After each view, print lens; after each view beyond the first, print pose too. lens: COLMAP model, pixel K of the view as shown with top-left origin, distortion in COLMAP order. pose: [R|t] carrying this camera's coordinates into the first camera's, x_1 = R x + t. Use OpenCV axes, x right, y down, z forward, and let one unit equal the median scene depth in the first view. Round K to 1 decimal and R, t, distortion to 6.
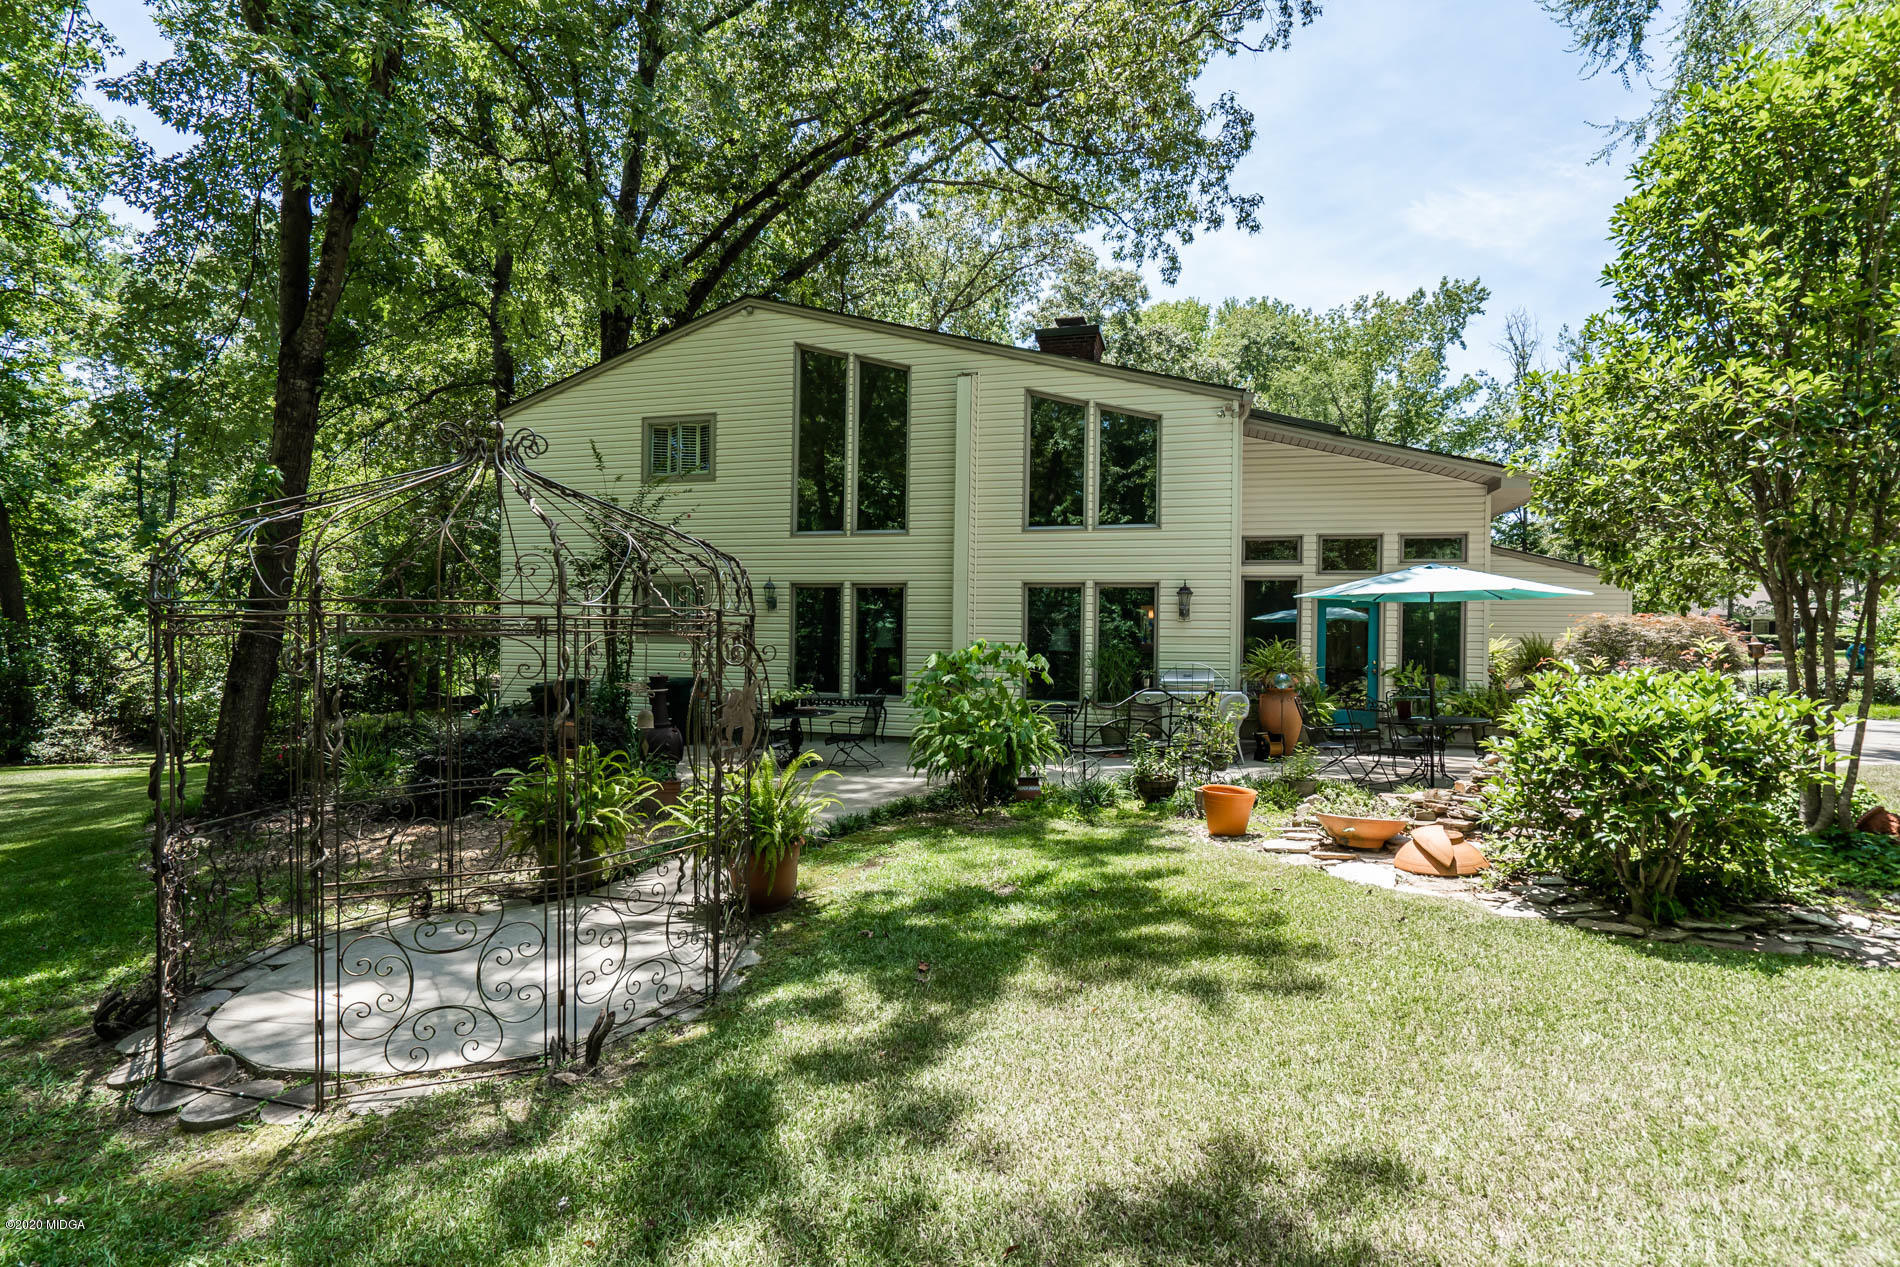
lens RADIAL K [[875.7, 0, 955.0], [0, 875.7, 683.4], [0, 0, 1]] dist [-0.001804, -0.000152]
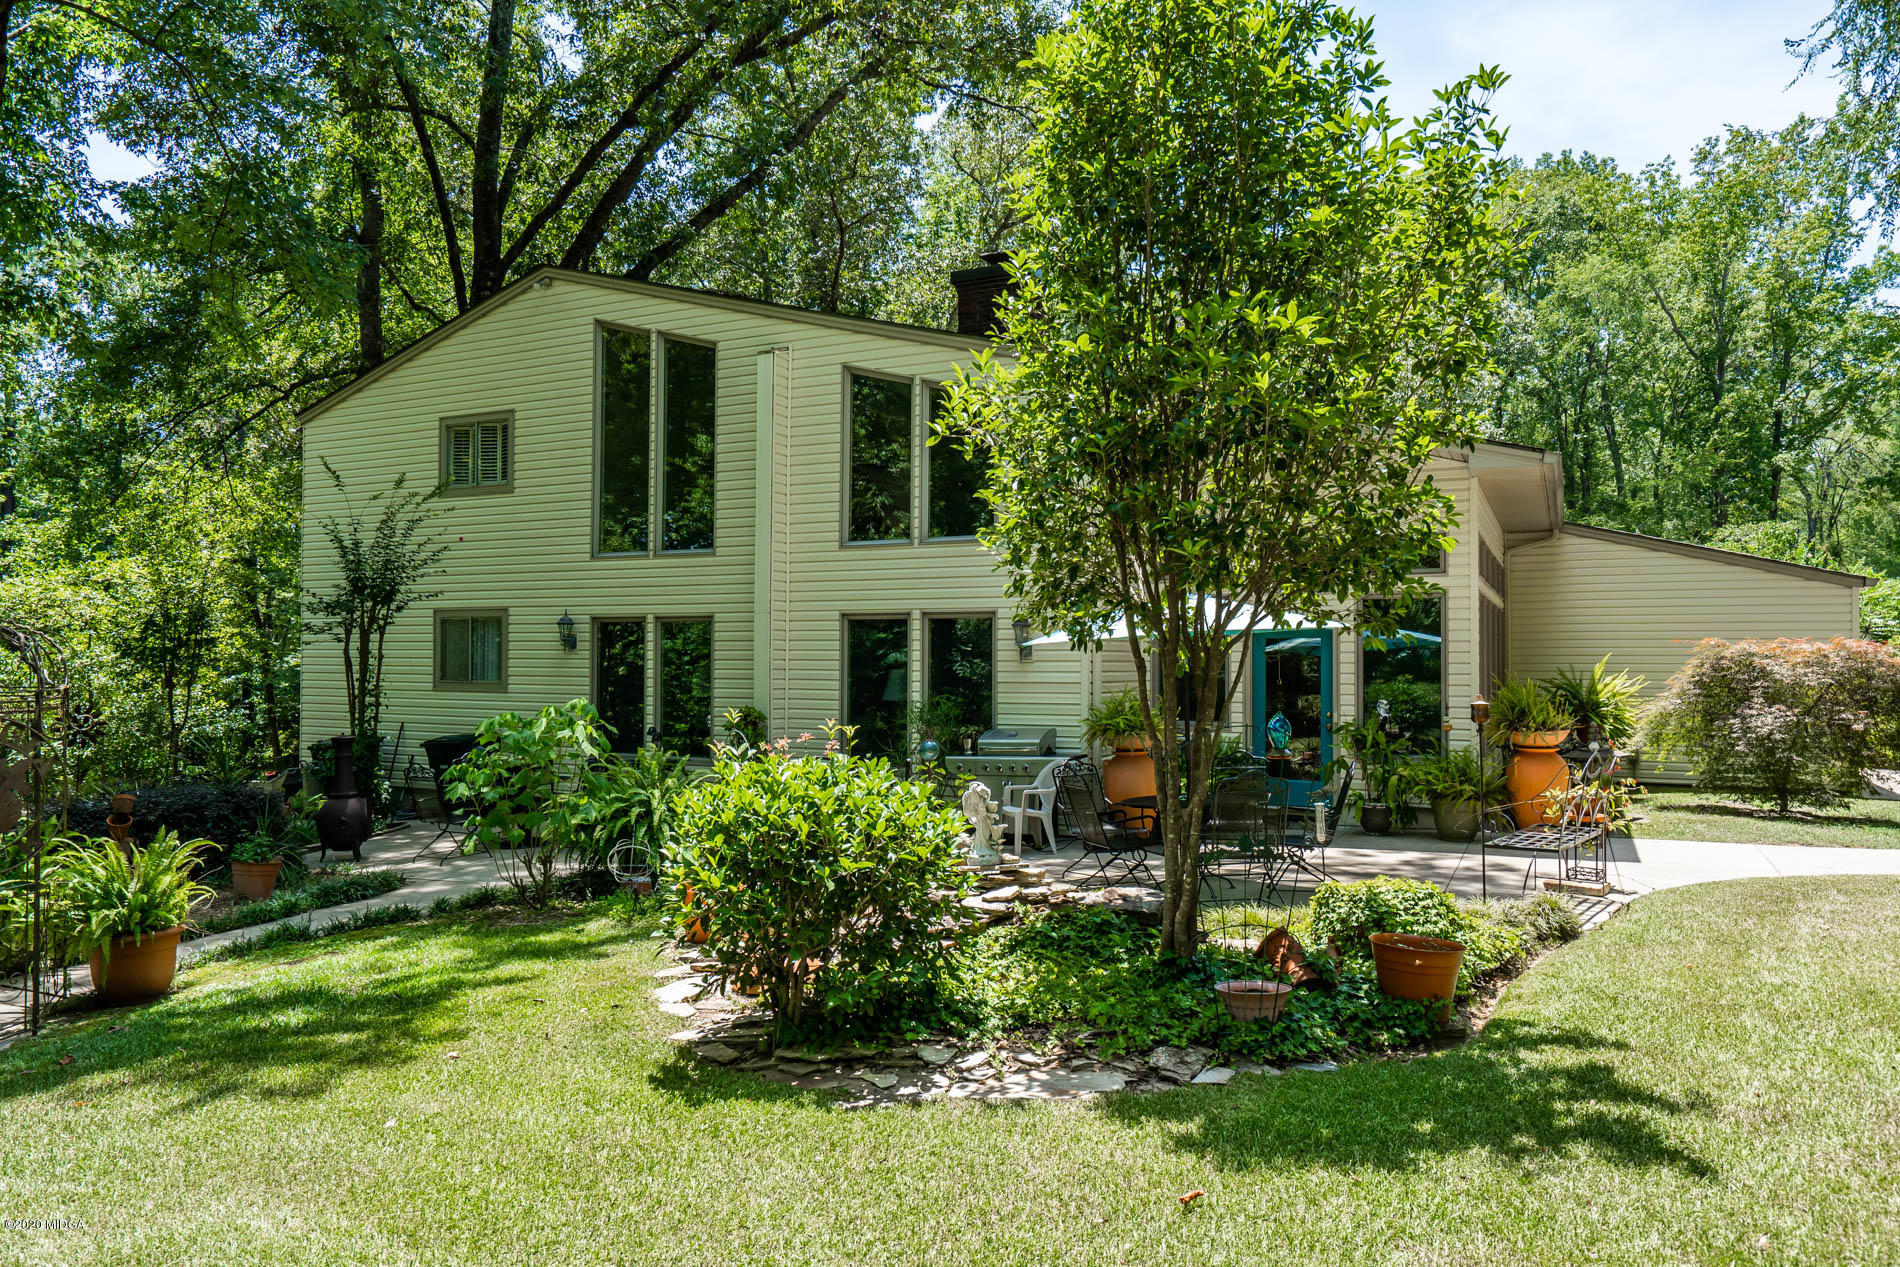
lens RADIAL K [[1227.8, 0, 946.8], [0, 1227.8, 710.4], [0, 0, 1]] dist [-0.001053, 0.022022]
pose [[0.983234, -0.003603, -0.182315, 0.347988], [0.001350, 0.999921, -0.012479, -0.014505], [0.182346, 0.012024, 0.983161, -0.051042]]
